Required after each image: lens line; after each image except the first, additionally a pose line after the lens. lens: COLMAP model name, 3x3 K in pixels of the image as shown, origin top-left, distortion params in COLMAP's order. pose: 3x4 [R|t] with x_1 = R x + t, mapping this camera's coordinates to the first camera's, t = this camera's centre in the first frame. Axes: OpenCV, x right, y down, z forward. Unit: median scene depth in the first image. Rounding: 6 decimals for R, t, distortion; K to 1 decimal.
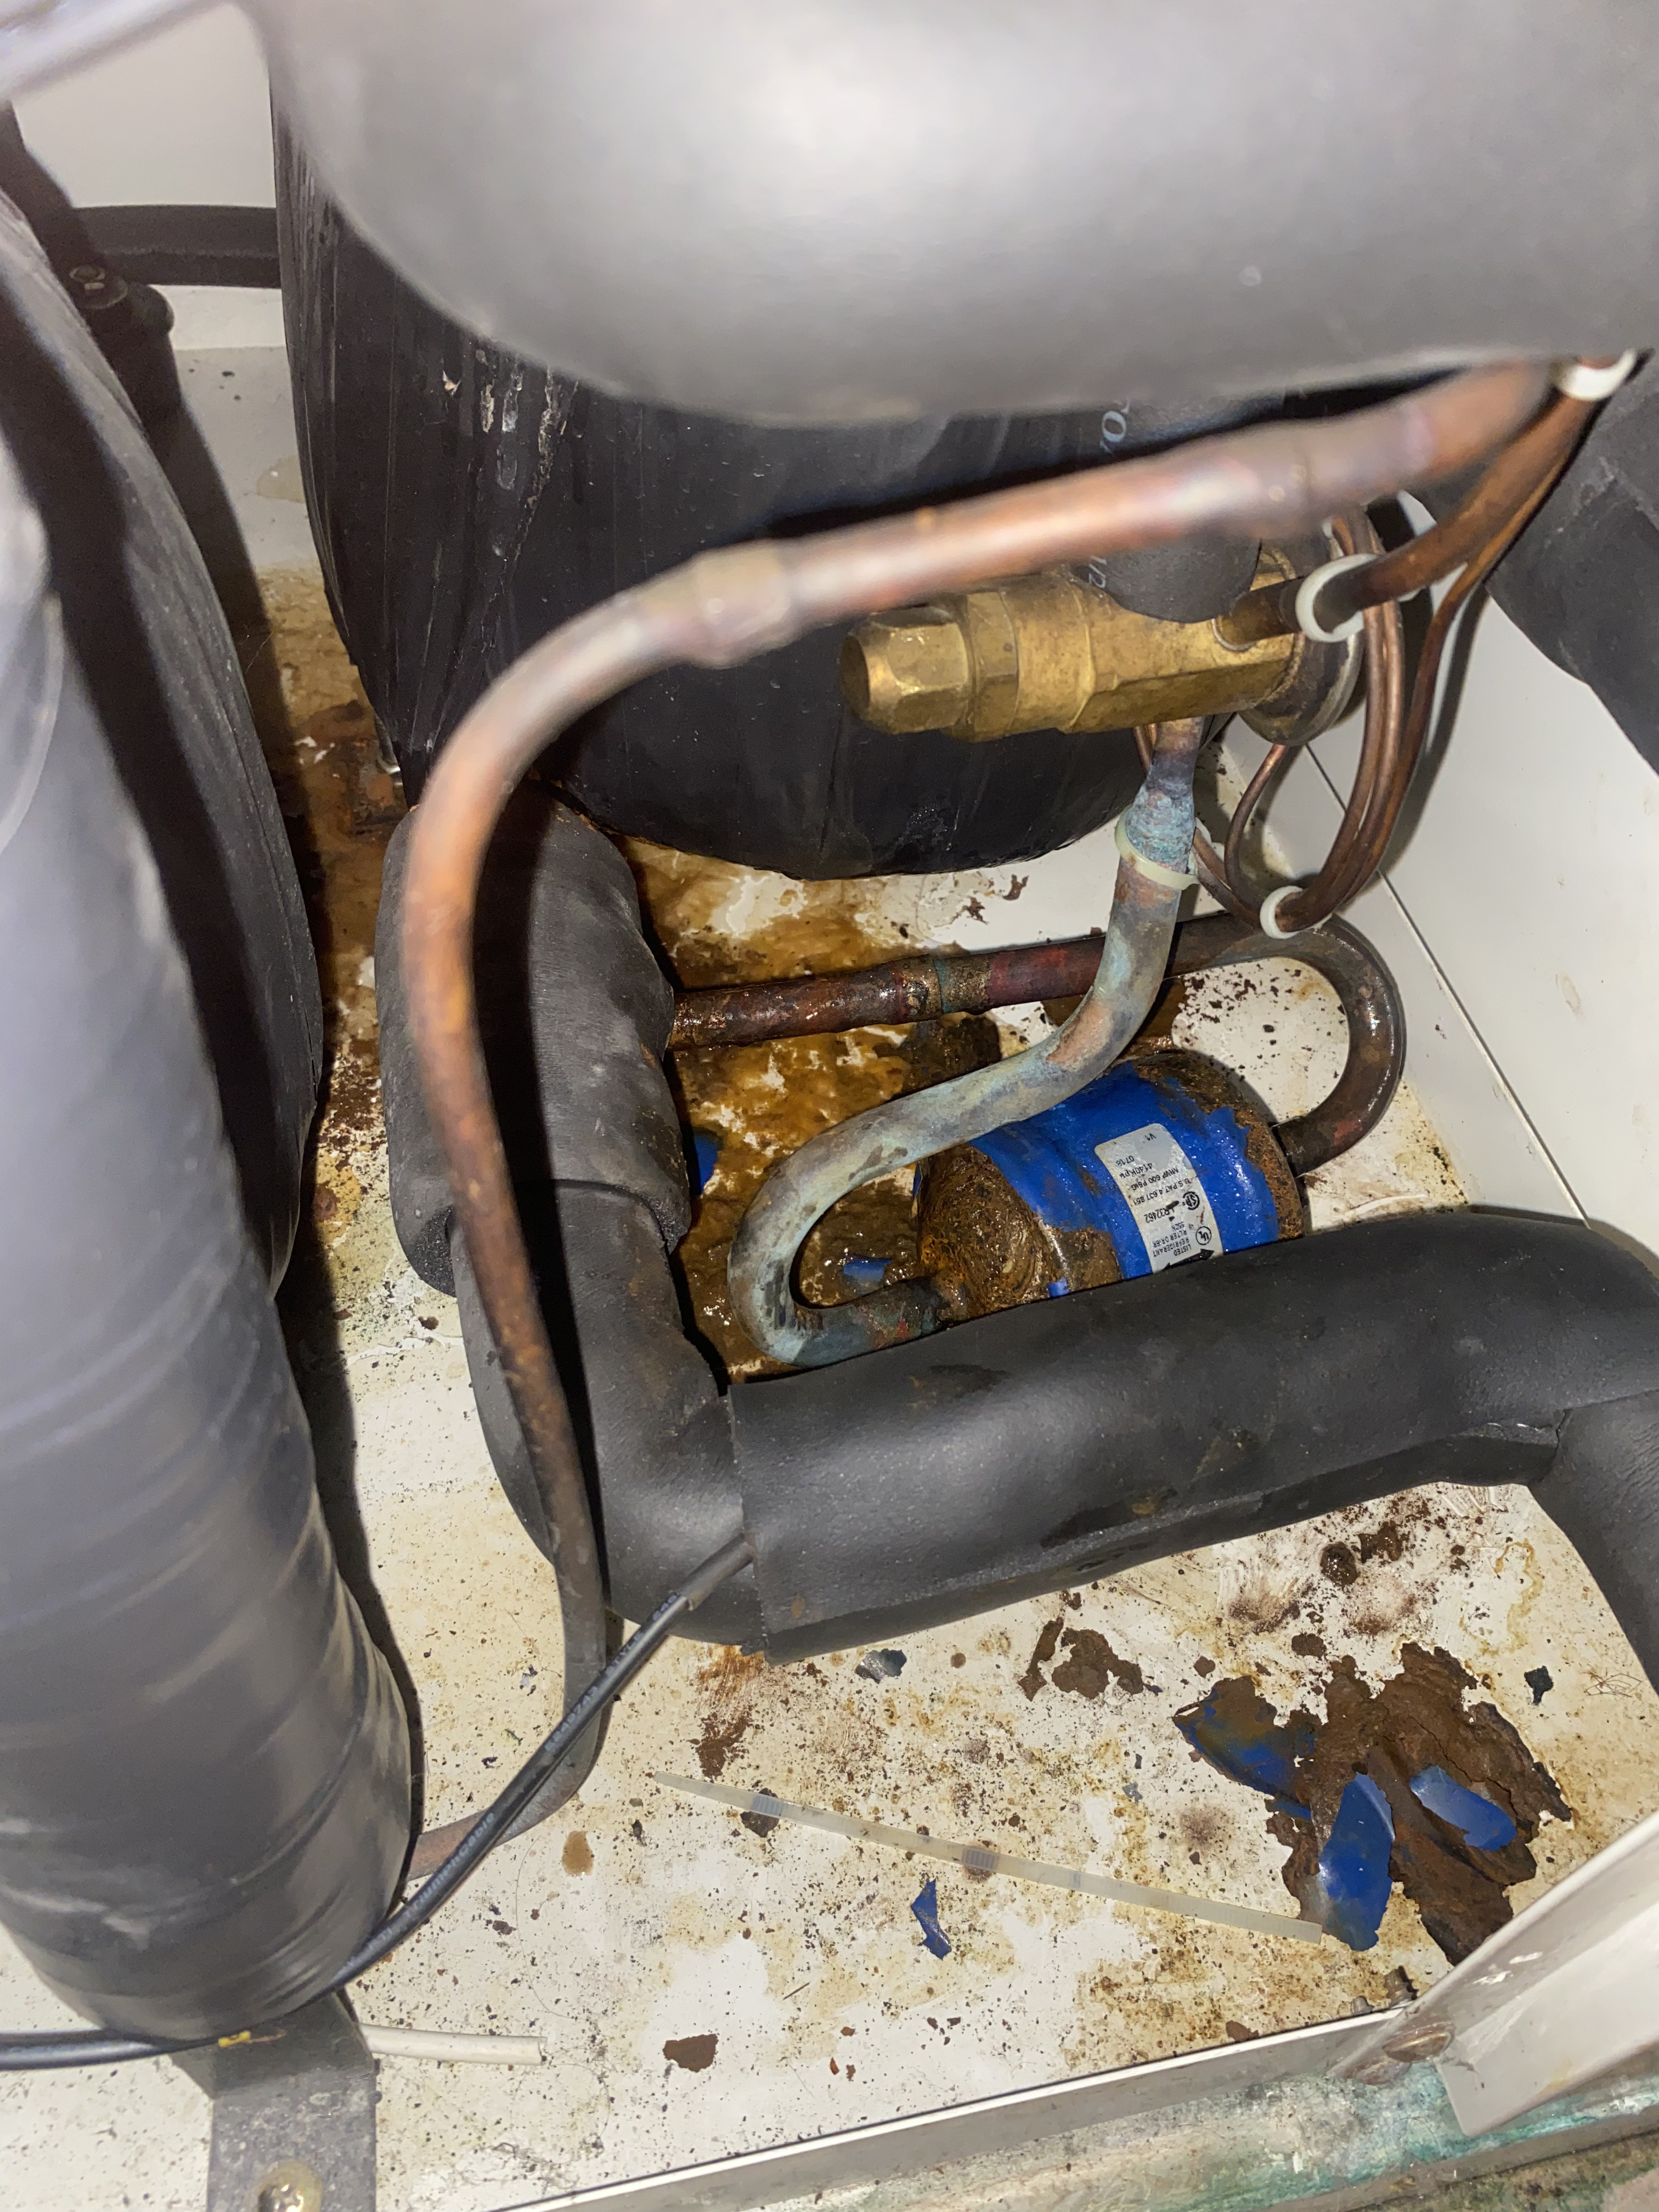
lens RADIAL K [[1674.9, 0, 829.5], [0, 1674.9, 1106.0], [0, 0, 1]] dist [0.033454, -0.051716]
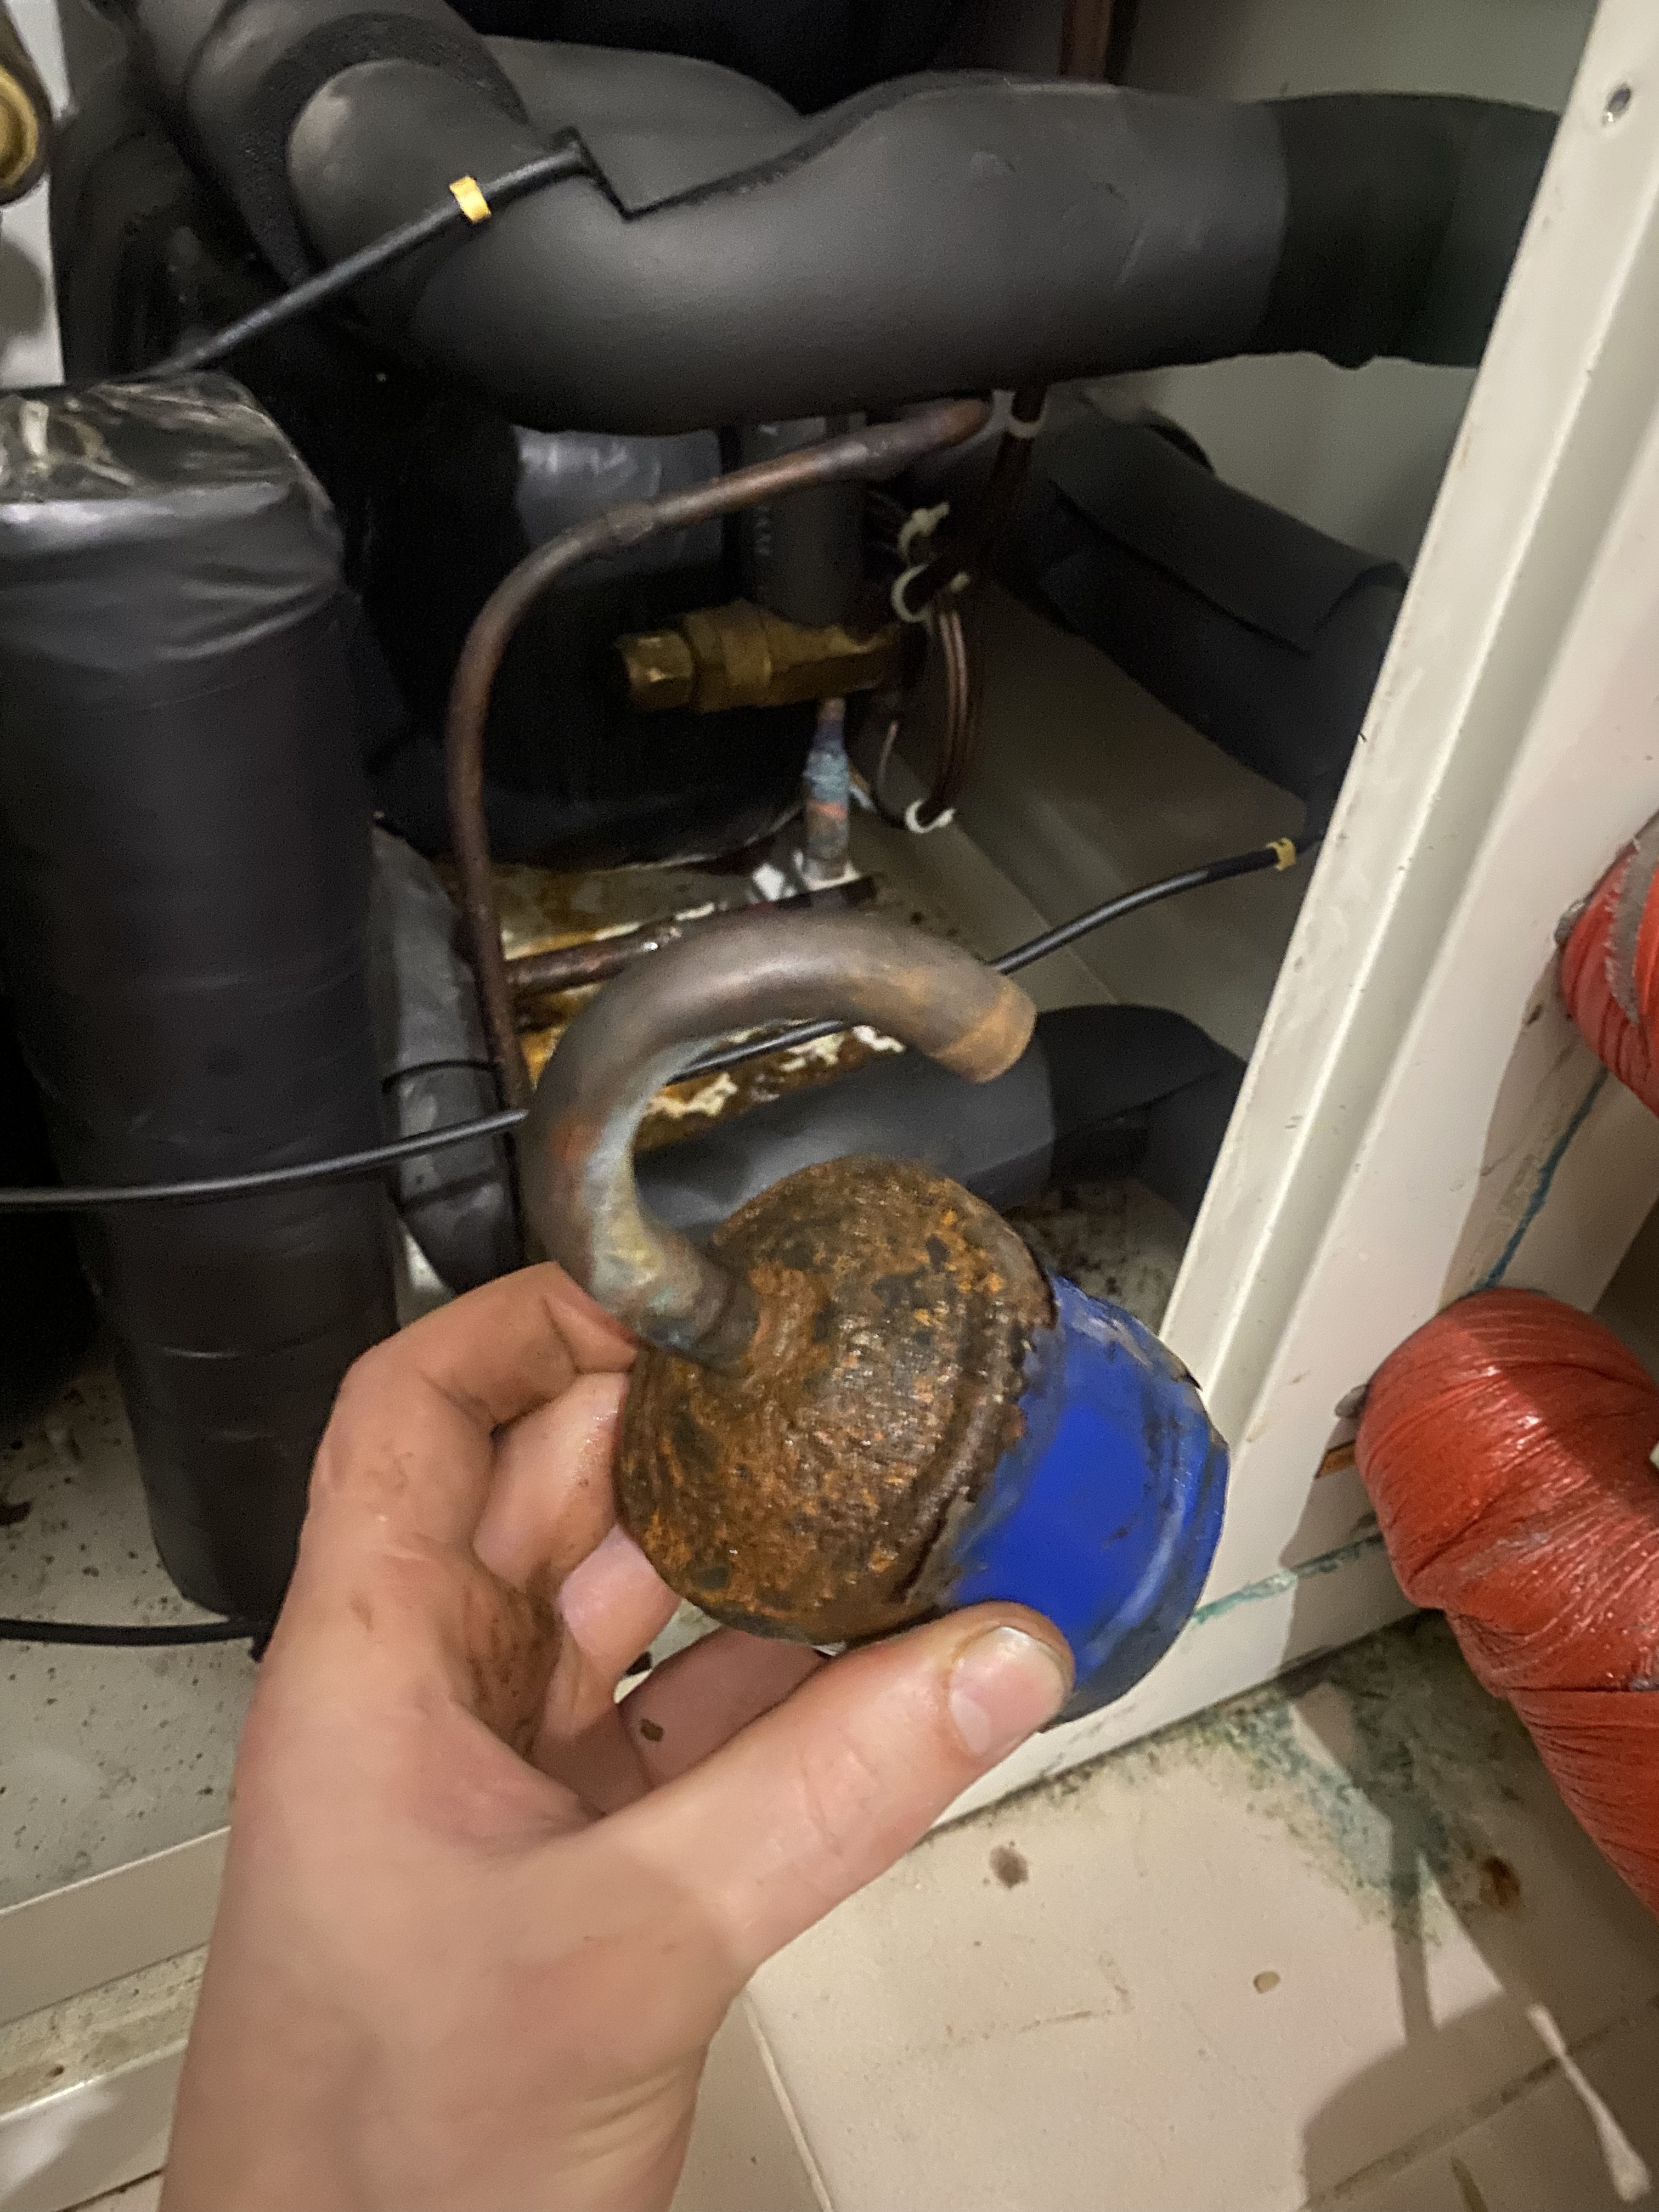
lens RADIAL K [[1674.9, 0, 829.5], [0, 1674.9, 1106.0], [0, 0, 1]] dist [0.033454, -0.051716]
pose [[0.970998, -0.133731, 0.198189, -0.149727], [0.155801, 0.982689, -0.100238, 0.302821], [-0.181353, 0.128209, 0.975025, -0.452715]]
